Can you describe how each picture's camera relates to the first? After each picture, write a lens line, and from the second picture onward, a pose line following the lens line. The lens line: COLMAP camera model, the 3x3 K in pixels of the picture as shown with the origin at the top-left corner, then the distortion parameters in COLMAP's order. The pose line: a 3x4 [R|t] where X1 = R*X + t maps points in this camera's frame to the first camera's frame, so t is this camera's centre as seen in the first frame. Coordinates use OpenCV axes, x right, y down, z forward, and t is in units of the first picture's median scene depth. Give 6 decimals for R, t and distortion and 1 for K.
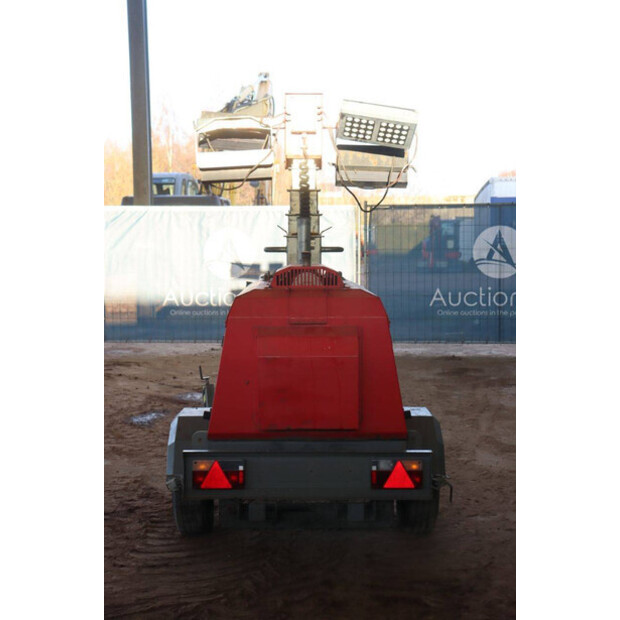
lens RADIAL K [[987.3, 0, 310.0], [0, 987.3, 310.0], [0, 0, 1]] dist [0.136470, 0.095319]
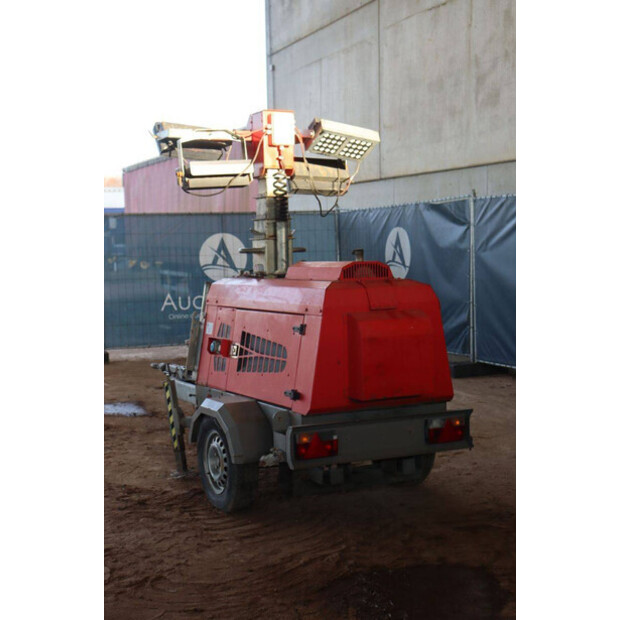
lens RADIAL K [[999.9, 0, 310.0], [0, 999.9, 310.0], [0, 0, 1]] dist [0.131621, -0.033010]
pose [[0.893533, -0.042905, 0.446943, -0.479740], [0.048611, 0.998817, -0.001302, 0.009406], [-0.446359, 0.022889, 0.894561, -0.023891]]
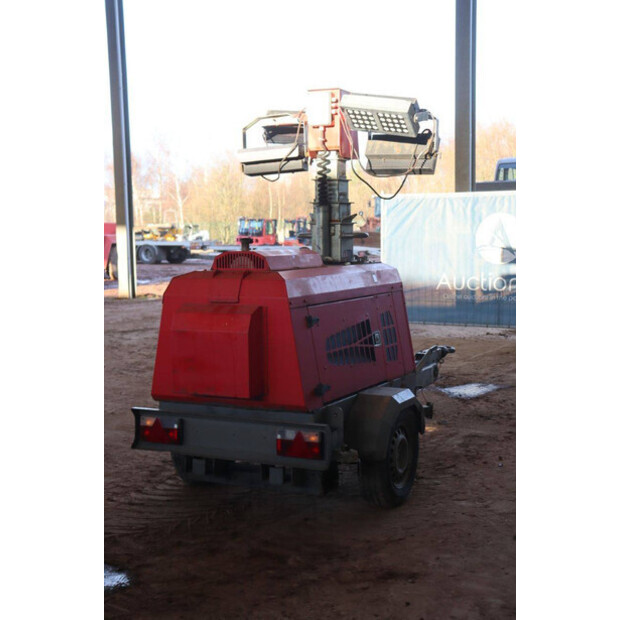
lens RADIAL K [[990.7, 0, 310.0], [0, 990.7, 310.0], [0, 0, 1]] dist [0.124758, 0.078057]
pose [[0.893890, 0.030717, -0.447232, 0.458078], [-0.023860, 0.999496, 0.020957, -0.002652], [0.447651, -0.008062, 0.894172, 0.031129]]
